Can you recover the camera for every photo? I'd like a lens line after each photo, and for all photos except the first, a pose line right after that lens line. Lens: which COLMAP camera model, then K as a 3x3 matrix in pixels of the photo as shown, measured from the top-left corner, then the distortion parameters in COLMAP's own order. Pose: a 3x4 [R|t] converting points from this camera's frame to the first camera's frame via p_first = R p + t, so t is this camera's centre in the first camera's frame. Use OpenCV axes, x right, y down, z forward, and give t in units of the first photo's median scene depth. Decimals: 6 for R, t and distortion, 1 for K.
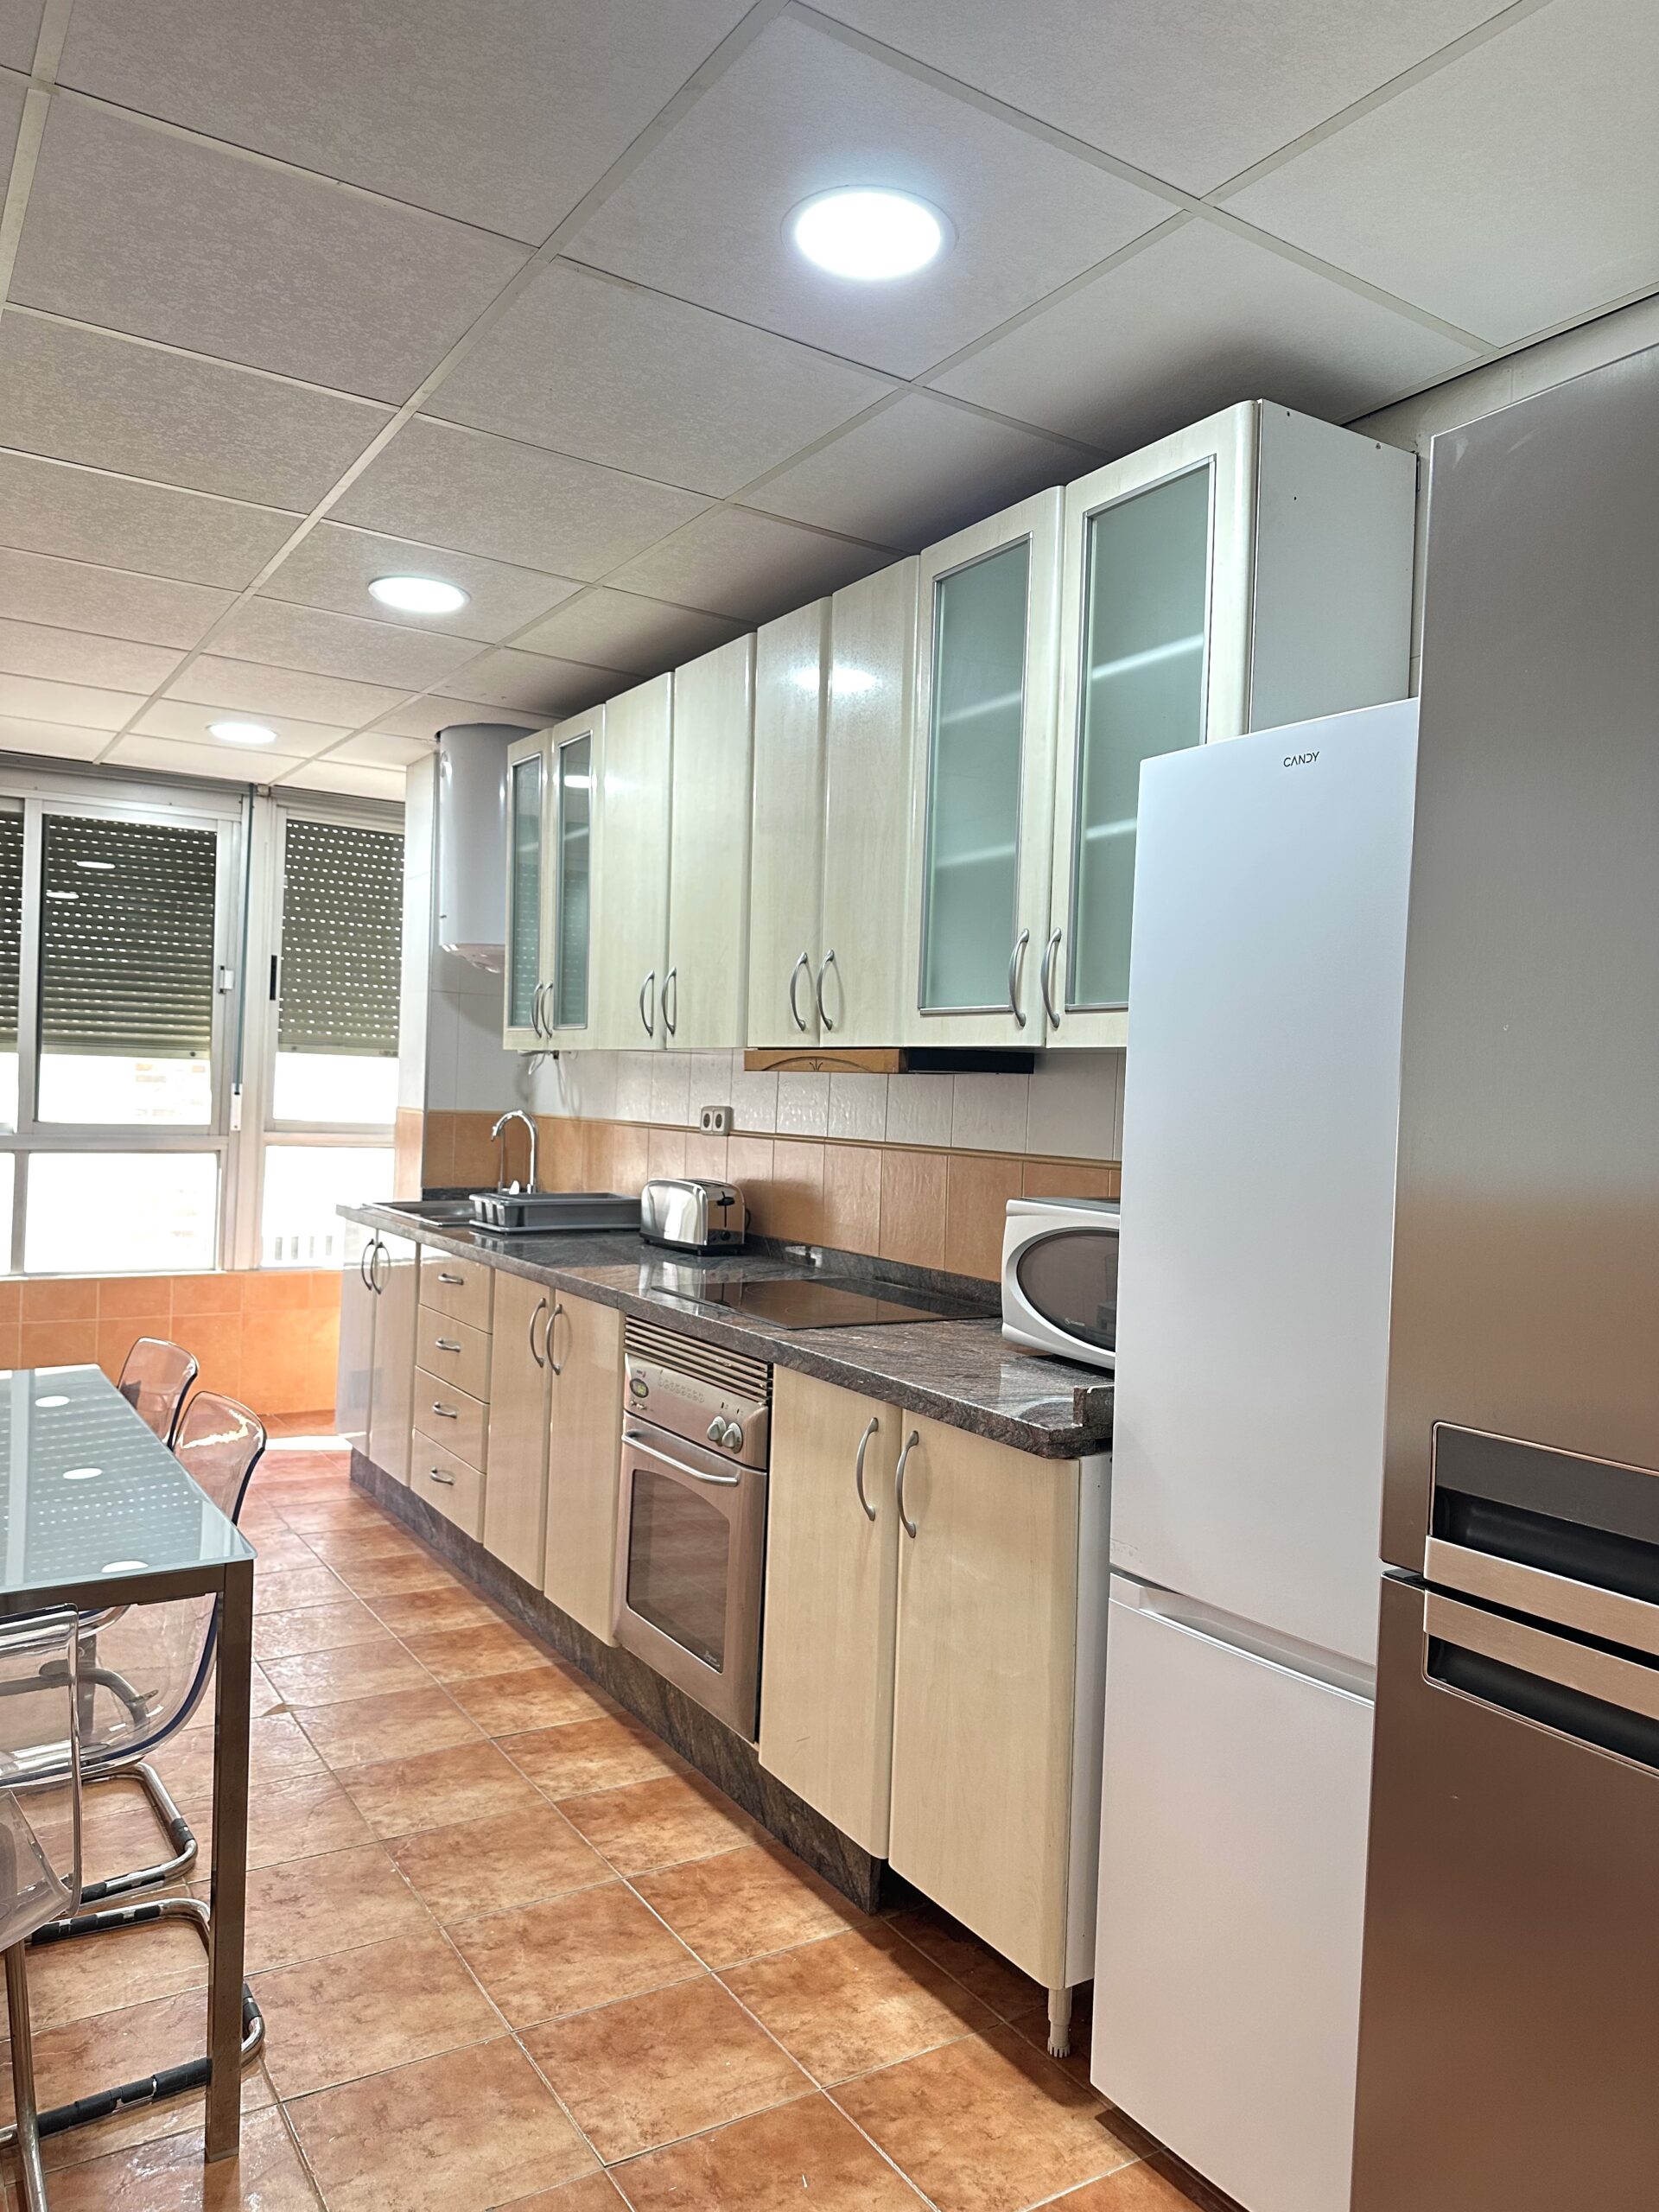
lens RADIAL K [[1568.6, 0, 830.3], [0, 1568.6, 1105.7], [0, 0, 1]] dist [-0.000773, 0.002917]
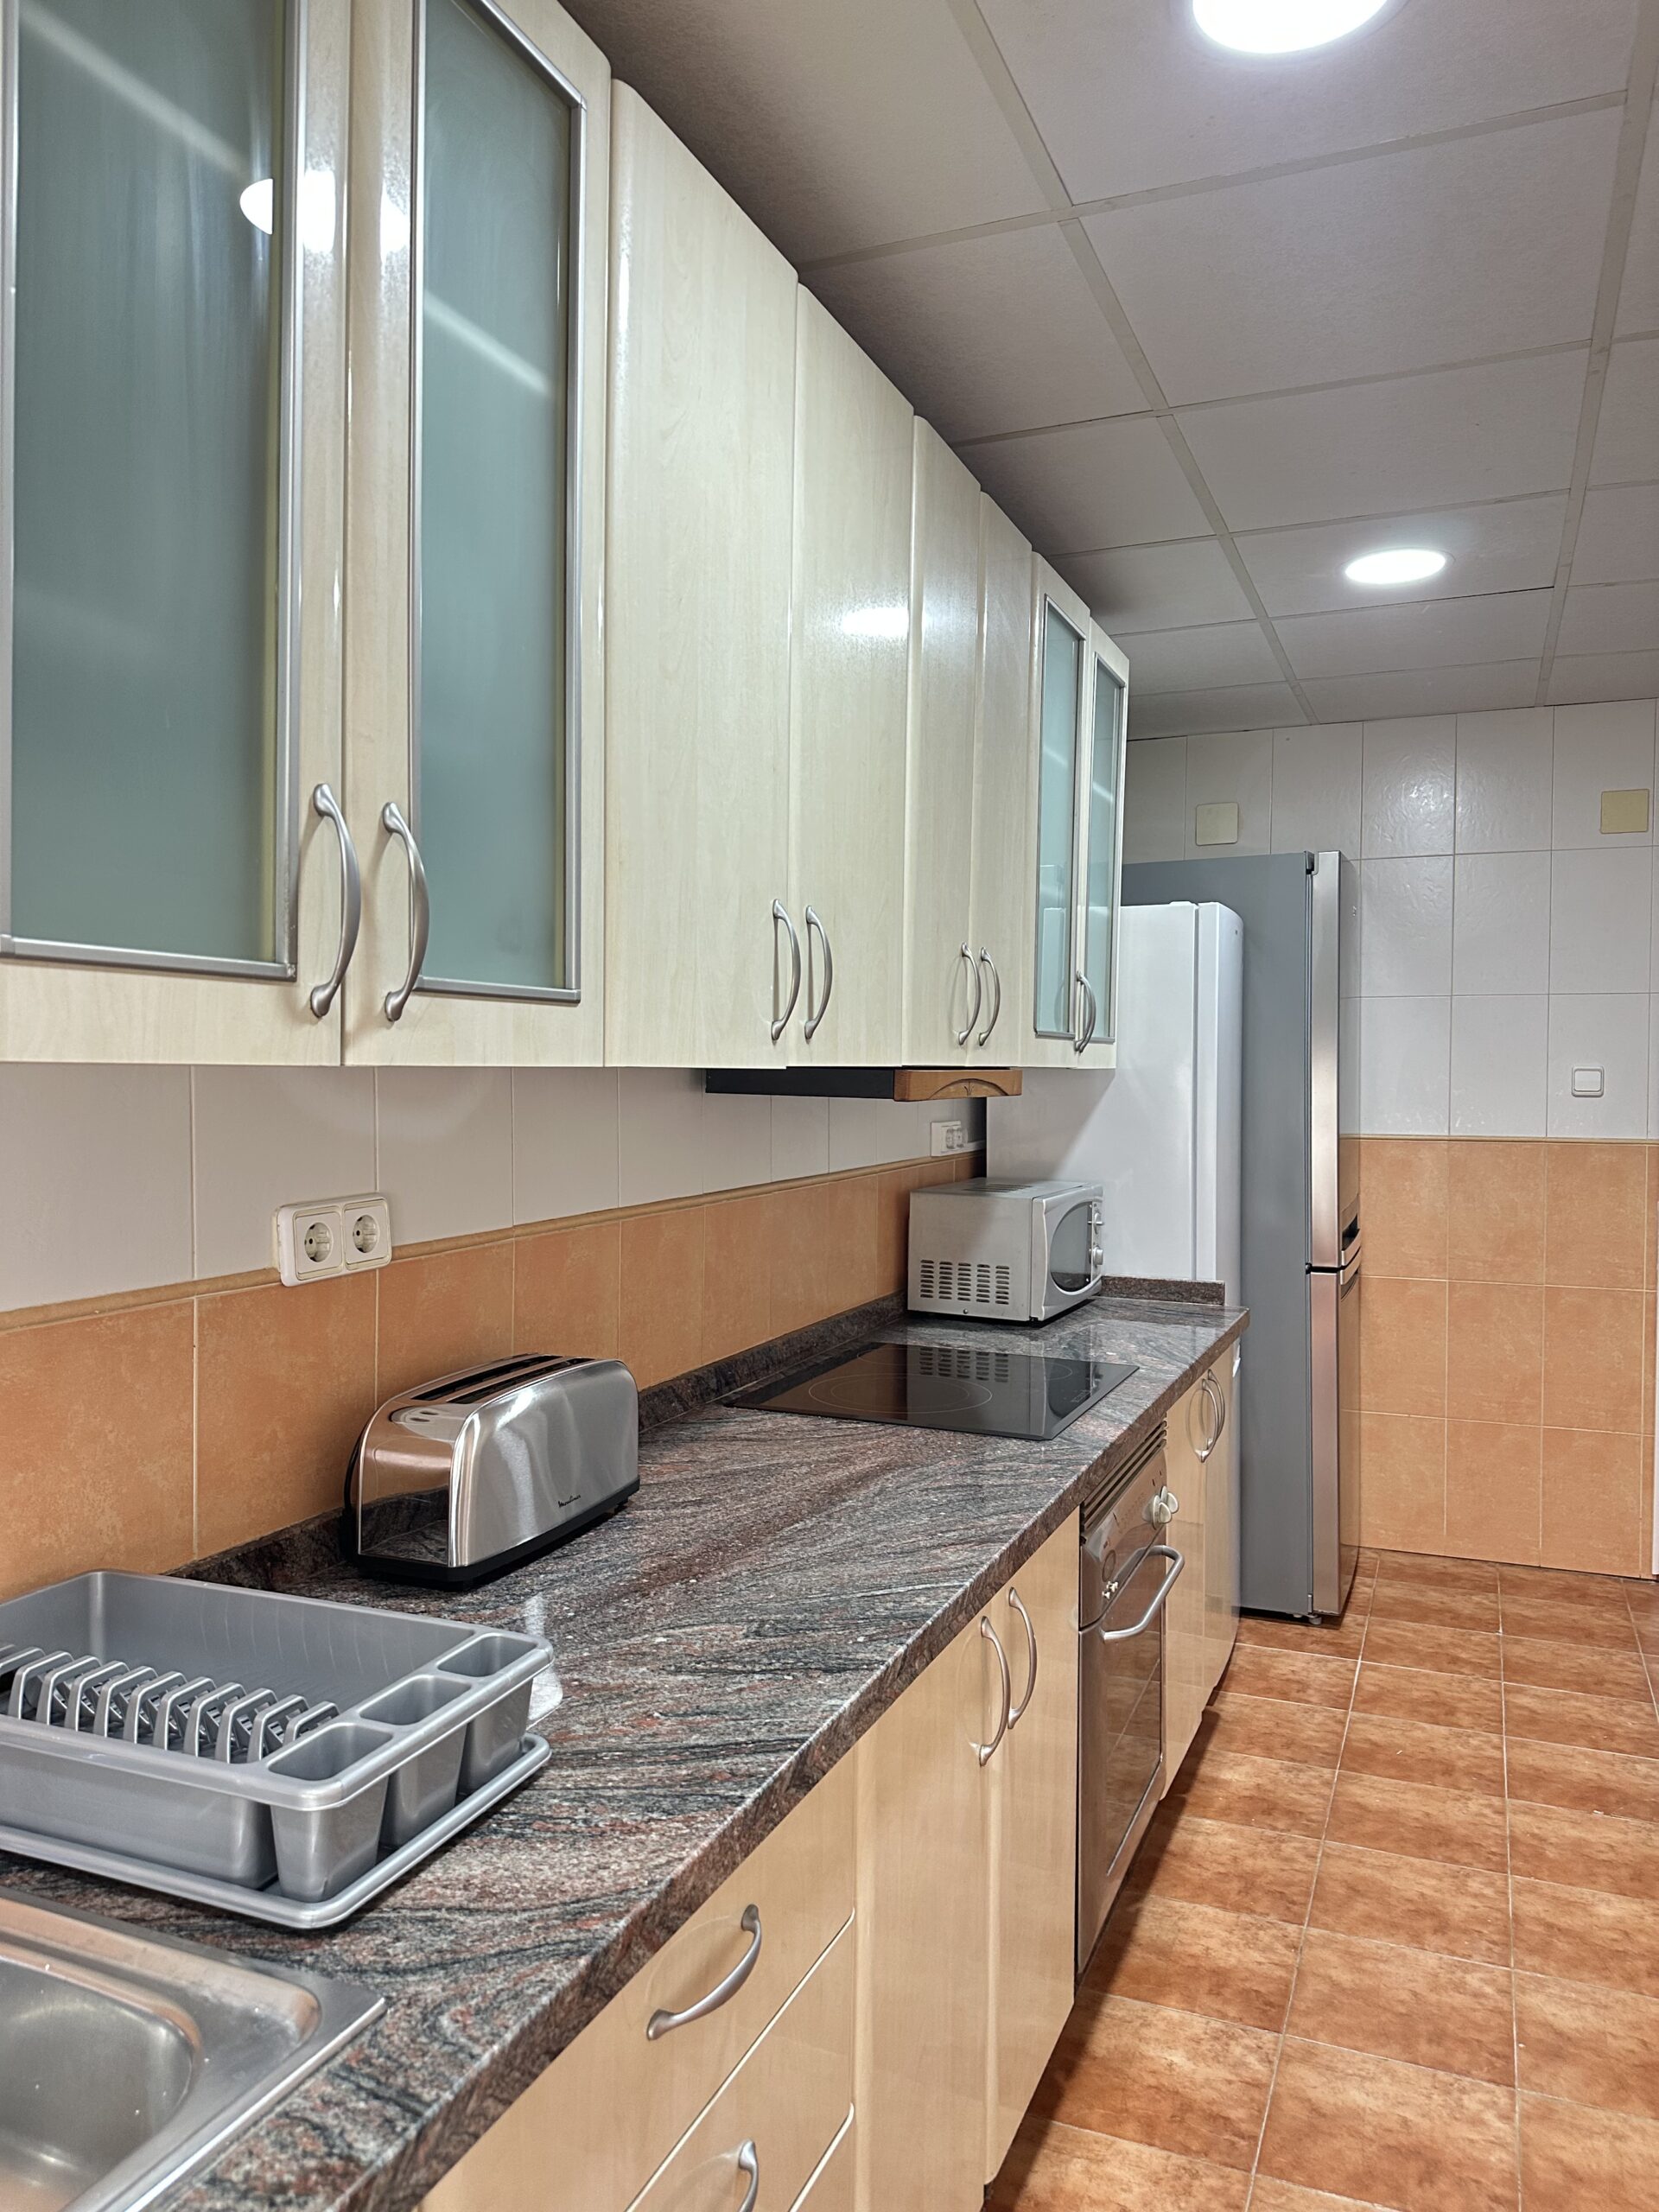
lens RADIAL K [[1568.6, 0, 827.7], [0, 1568.6, 1099.4], [0, 0, 1]] dist [-0.000773, 0.002917]
pose [[-0.570169, -0.068095, 0.818700, -0.746534], [-0.021012, 0.997442, 0.068328, -0.092050], [-0.821259, 0.021756, -0.570141, 1.824247]]
